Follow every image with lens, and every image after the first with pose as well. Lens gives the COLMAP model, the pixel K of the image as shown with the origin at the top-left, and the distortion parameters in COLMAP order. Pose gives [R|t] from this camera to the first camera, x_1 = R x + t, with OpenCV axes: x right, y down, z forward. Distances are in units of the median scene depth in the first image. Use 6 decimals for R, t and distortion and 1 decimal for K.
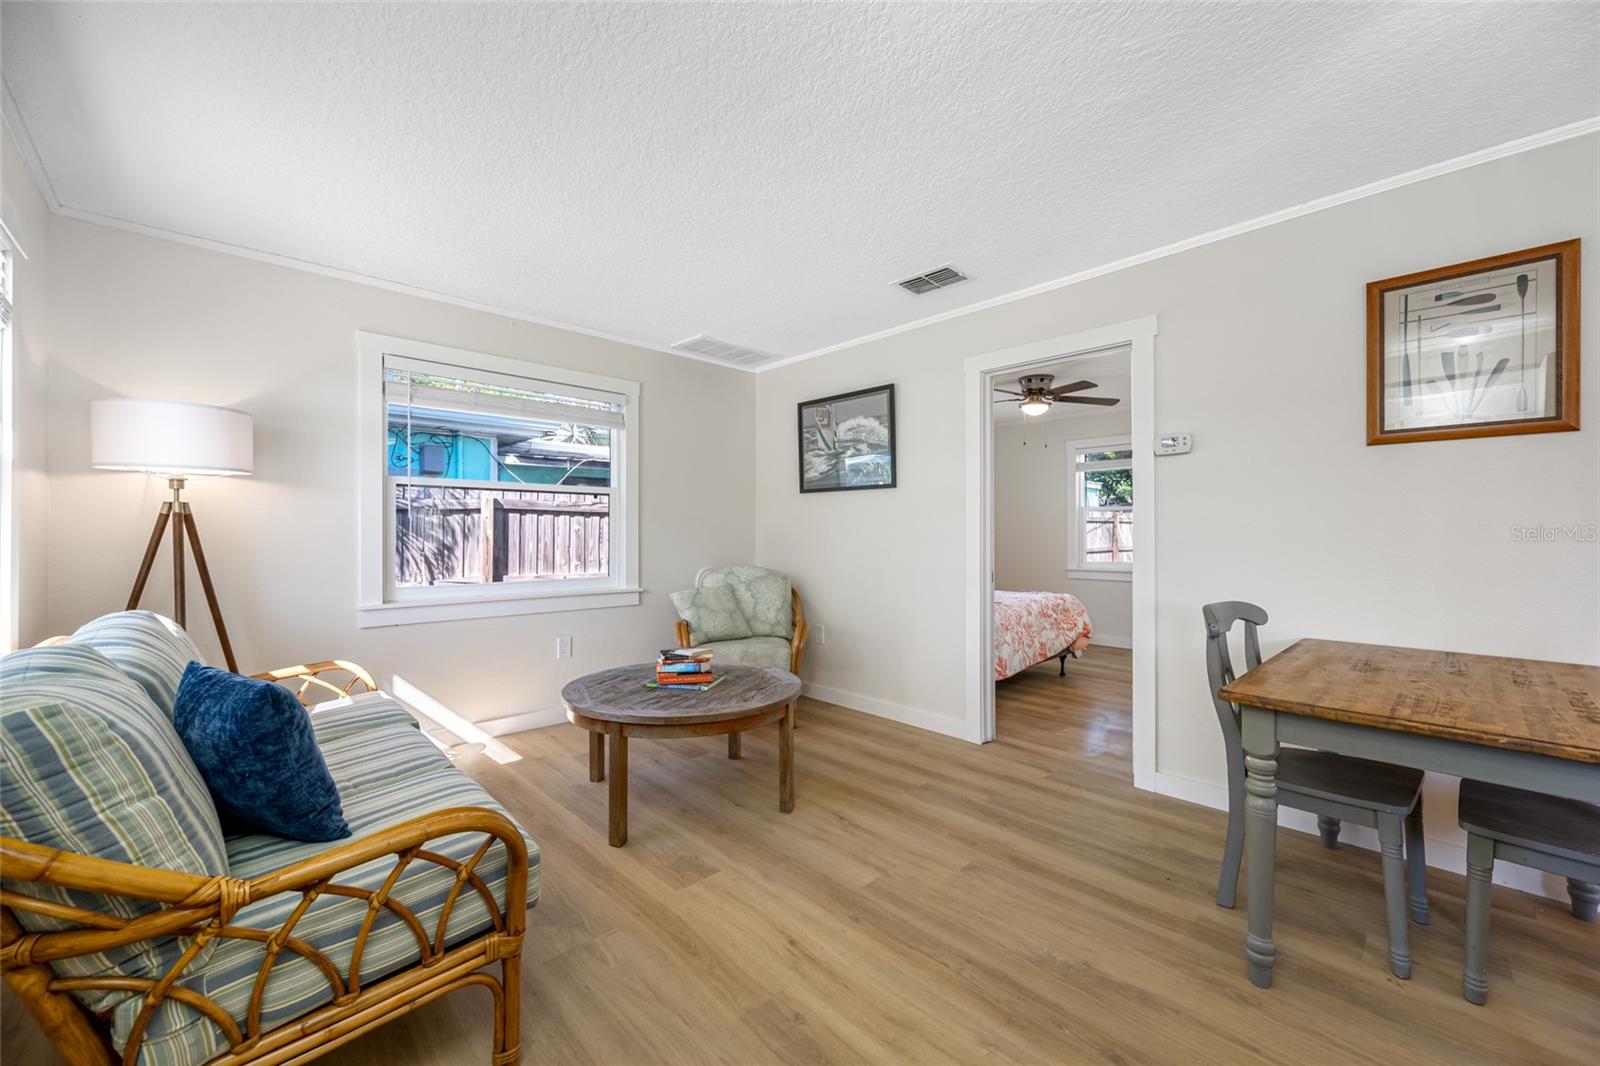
lens RADIAL K [[638.7, 0, 801.3], [0, 638.7, 533.0], [0, 0, 1]] dist [0.000020, 0.000000]
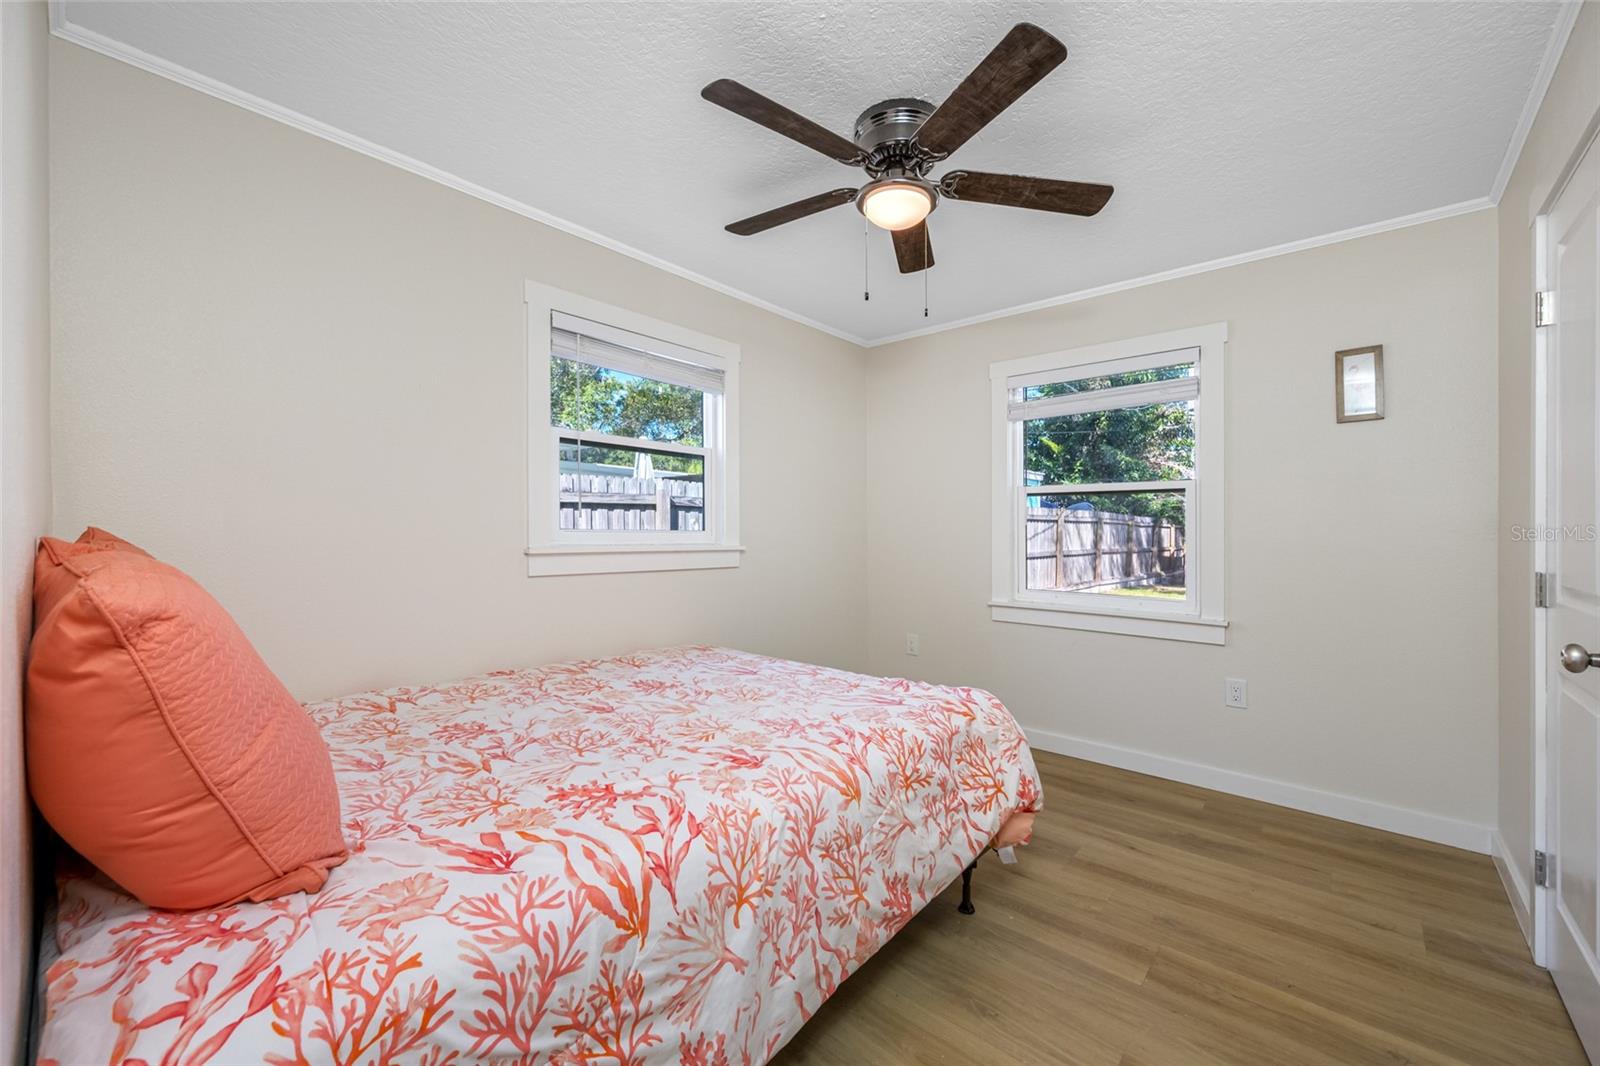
lens RADIAL K [[633.2, 0, 798.1], [0, 633.2, 531.4], [0, 0, 1]] dist [-0.000047, -0.000112]
pose [[0.997149, 0.000399, 0.075458, 0.286278], [-0.000215, 0.999997, -0.002437, -0.001961], [-0.075459, 0.002414, 0.997146, 0.644389]]
